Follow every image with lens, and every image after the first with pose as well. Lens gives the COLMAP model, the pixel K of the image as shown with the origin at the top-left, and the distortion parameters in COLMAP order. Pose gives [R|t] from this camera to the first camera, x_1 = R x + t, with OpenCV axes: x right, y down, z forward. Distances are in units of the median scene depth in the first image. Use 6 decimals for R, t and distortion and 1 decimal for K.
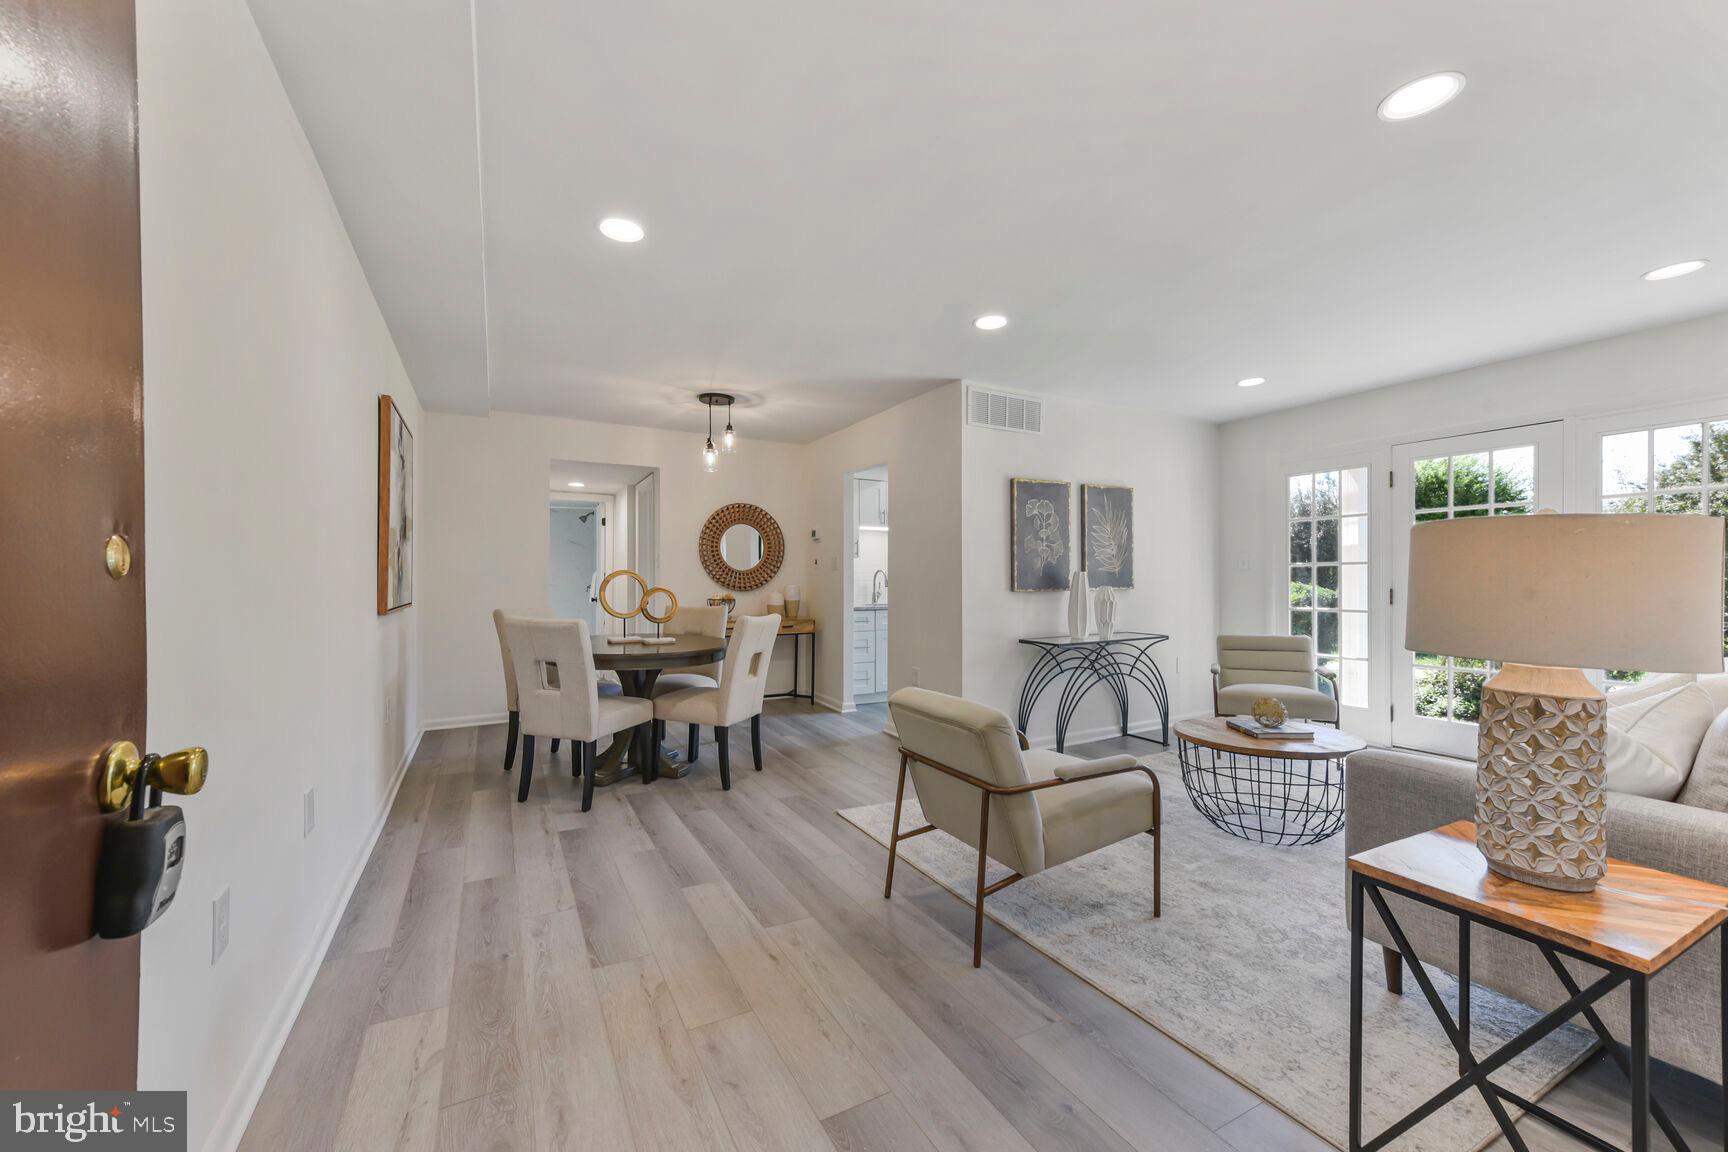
lens RADIAL K [[666.9, 0, 861.4], [0, 666.9, 578.3], [0, 0, 1]] dist [0.011906, 0.000001]
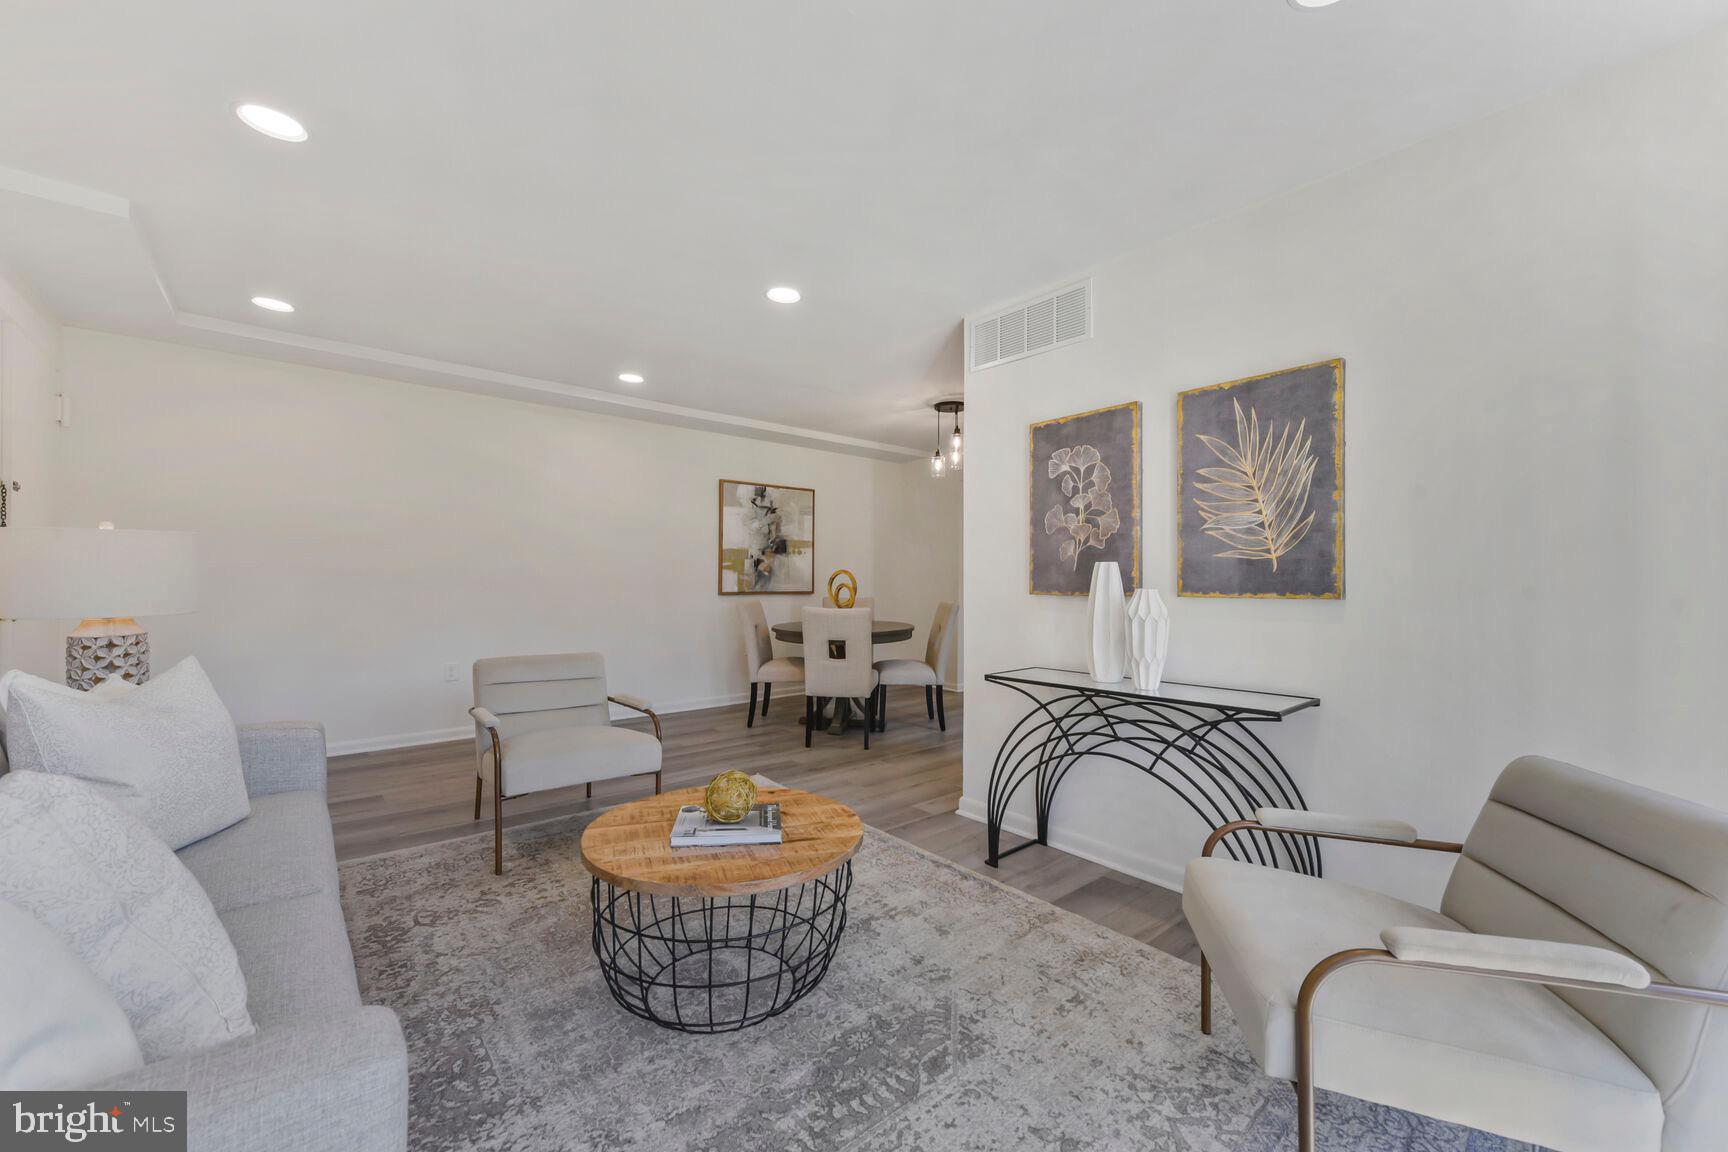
lens RADIAL K [[674.8, 0, 860.8], [0, 674.8, 581.8], [0, 0, 1]] dist [0.012278, -0.000074]
pose [[0.196854, 0.003945, -0.980425, 0.890254], [-0.007055, 0.999972, 0.002607, 0.006738], [0.980407, 0.006404, 0.196876, 0.729258]]
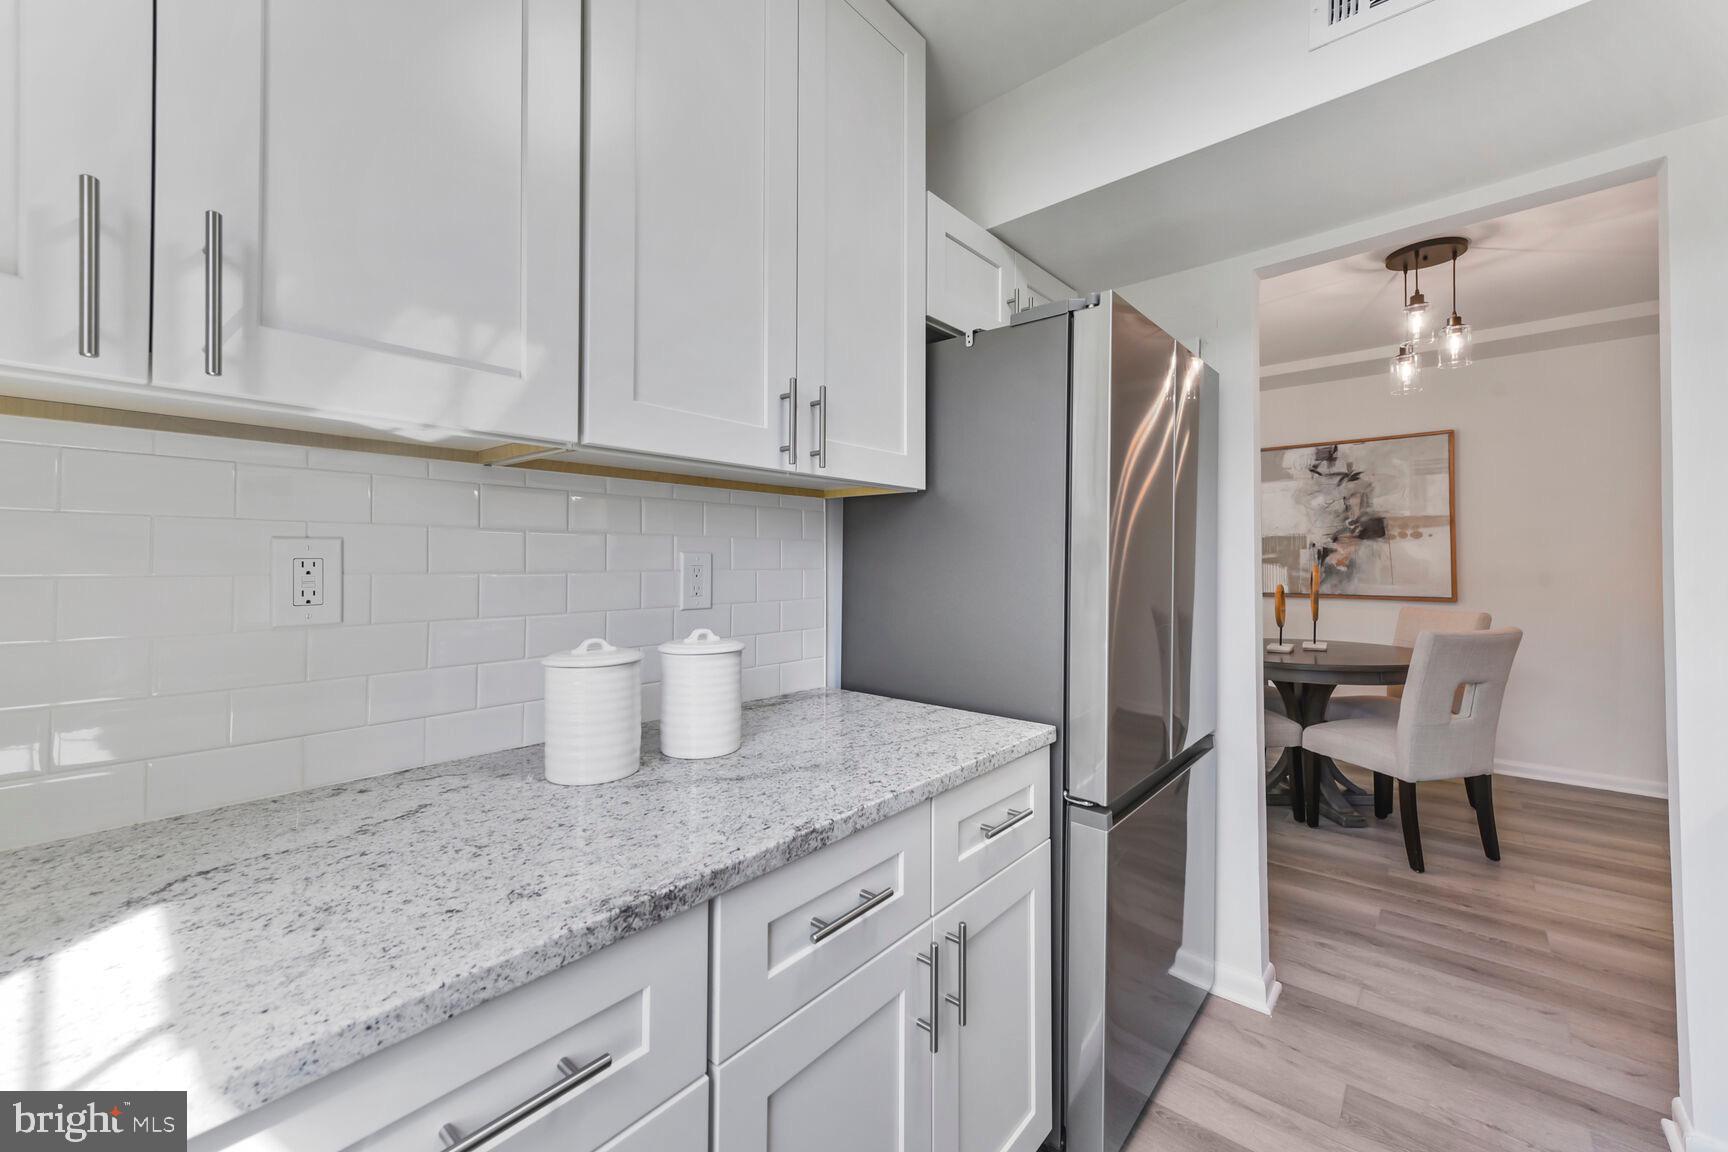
lens RADIAL K [[693.4, 0, 855.9], [0, 693.4, 543.8], [0, 0, 1]] dist [0.016401, 0.000128]
pose [[-0.939961, -0.009426, -0.341151, 0.474243], [-0.001142, 0.999700, -0.024474, -0.015989], [0.341279, -0.022615, -0.939690, 1.544397]]
